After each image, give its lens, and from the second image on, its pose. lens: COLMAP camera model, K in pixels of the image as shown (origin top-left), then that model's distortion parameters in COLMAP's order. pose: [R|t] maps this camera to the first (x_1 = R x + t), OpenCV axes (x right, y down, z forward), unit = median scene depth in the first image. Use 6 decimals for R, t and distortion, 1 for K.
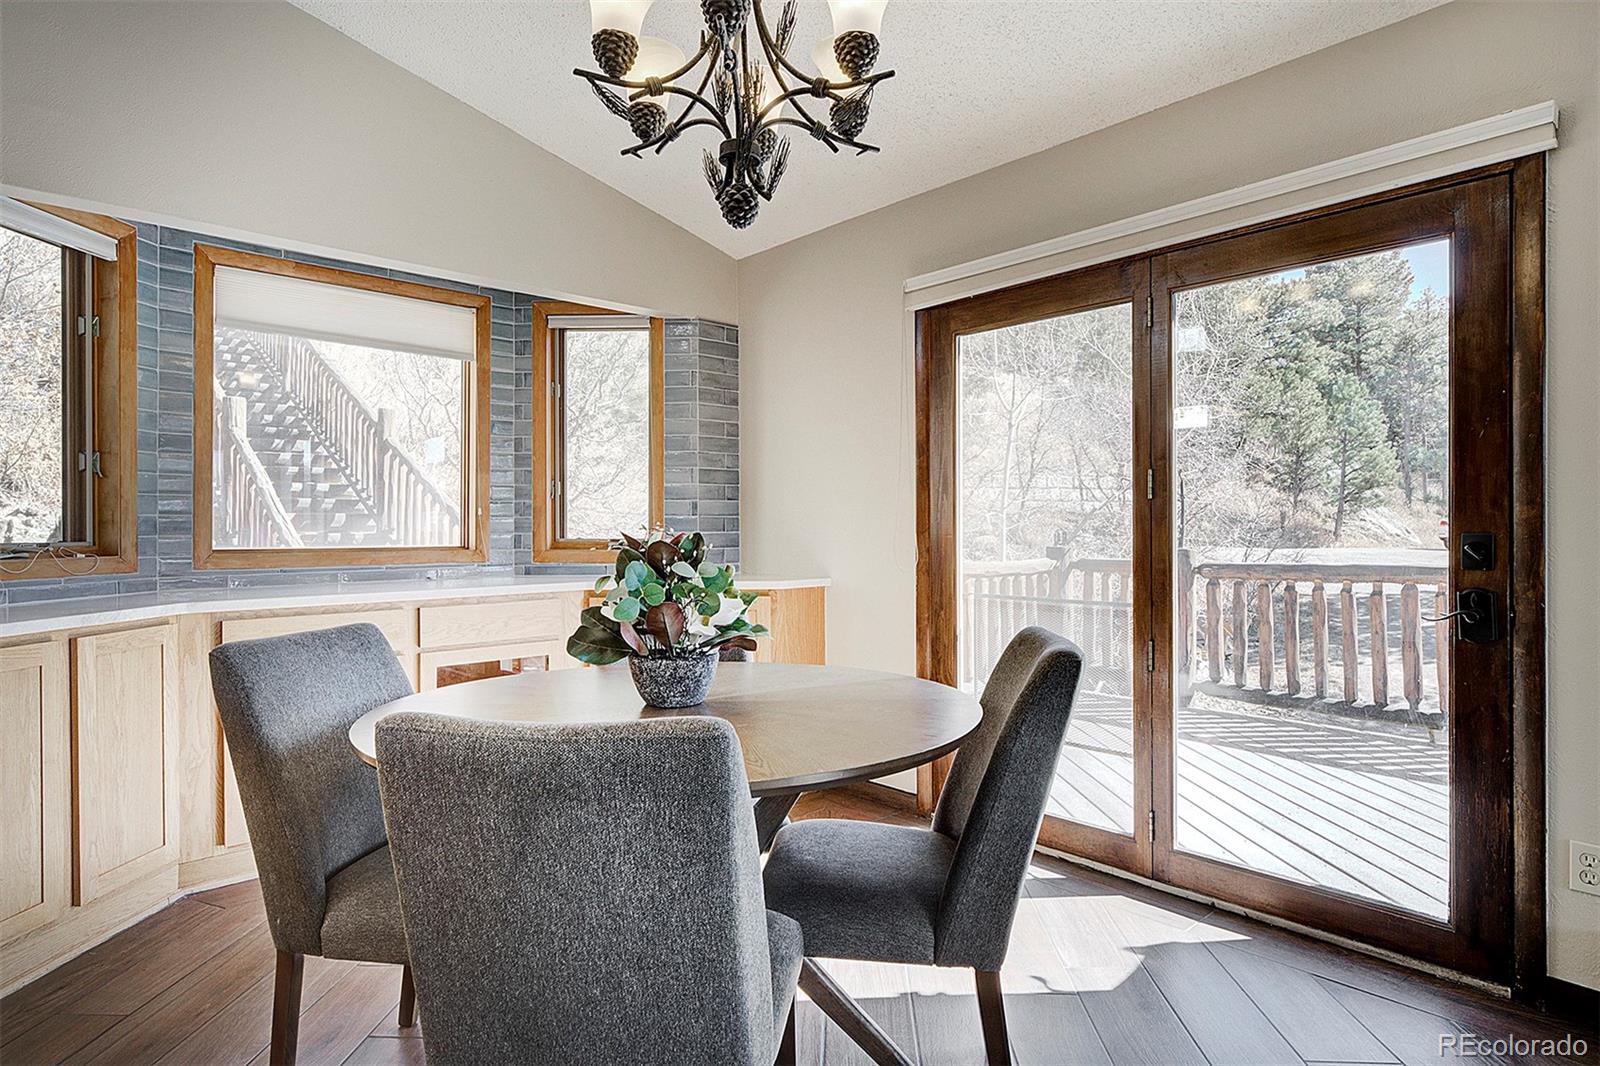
lens RADIAL K [[932.1, 0, 802.8], [0, 932.1, 529.3], [0, 0, 1]] dist [0.022553, -0.000008]
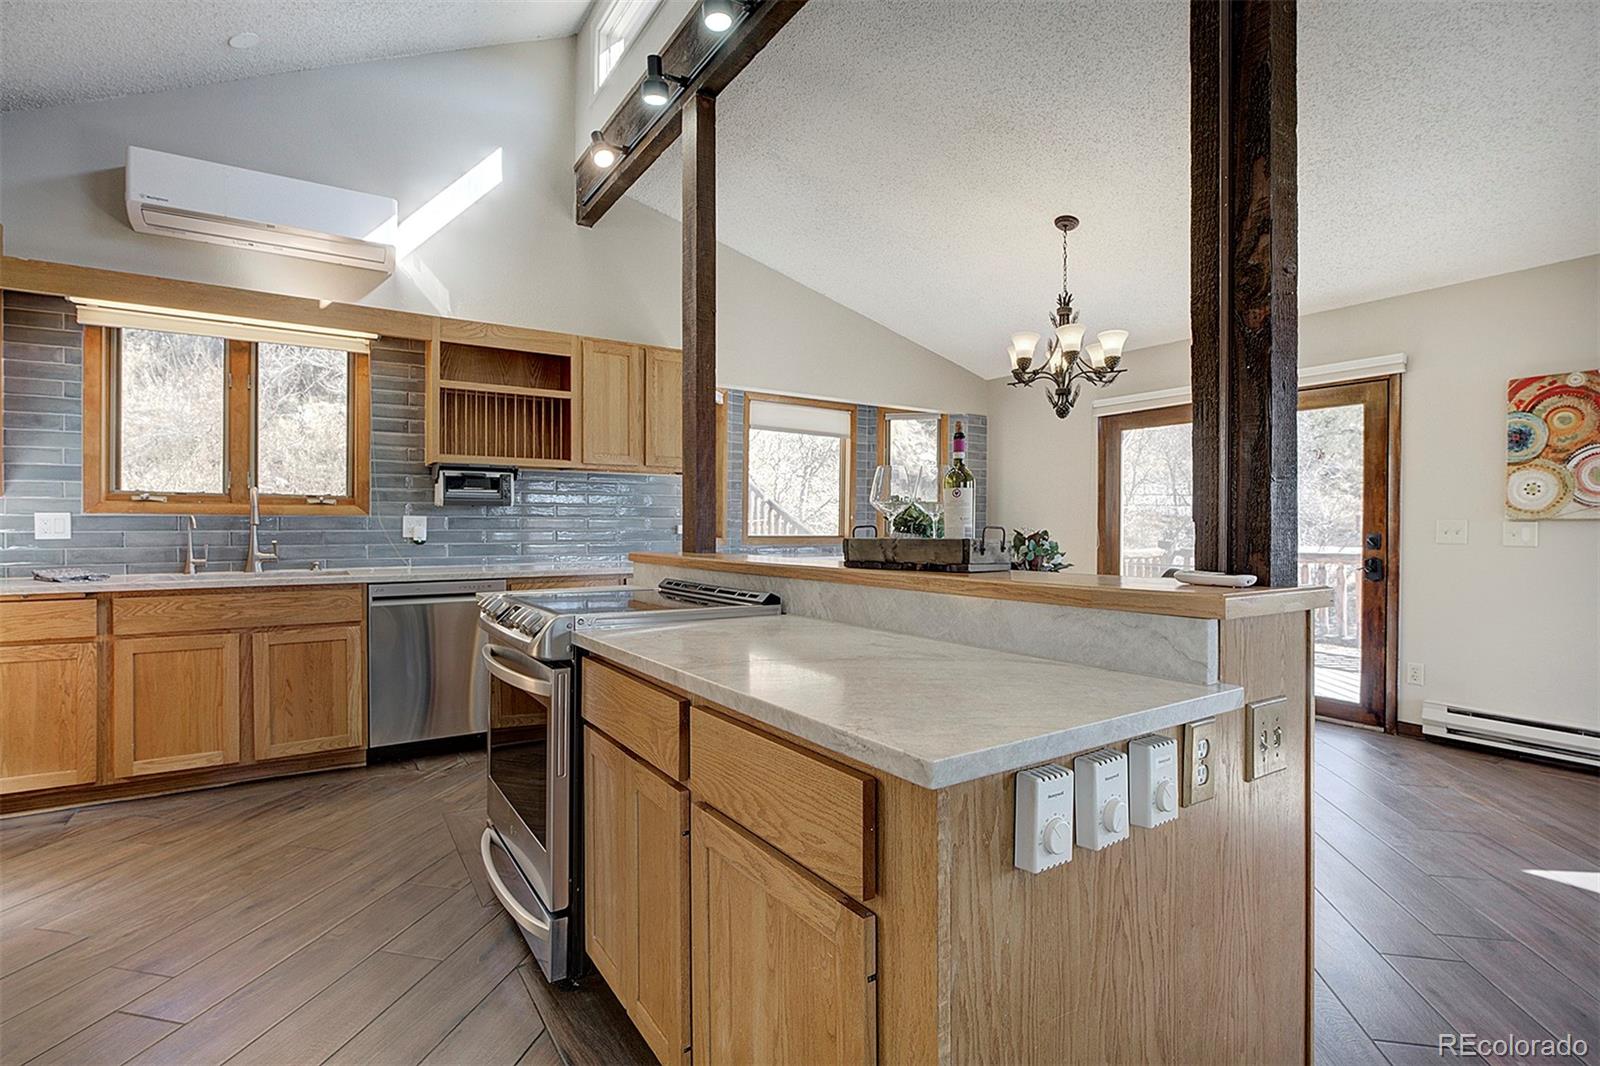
lens RADIAL K [[776.2, 0, 796.1], [0, 776.2, 535.3], [0, 0, 1]] dist [-0.003723, -0.000858]
pose [[0.987013, 0.009957, -0.160332, -0.261903], [-0.008099, 0.999892, 0.012236, -0.002387], [0.160437, -0.010778, 0.986987, -0.761484]]
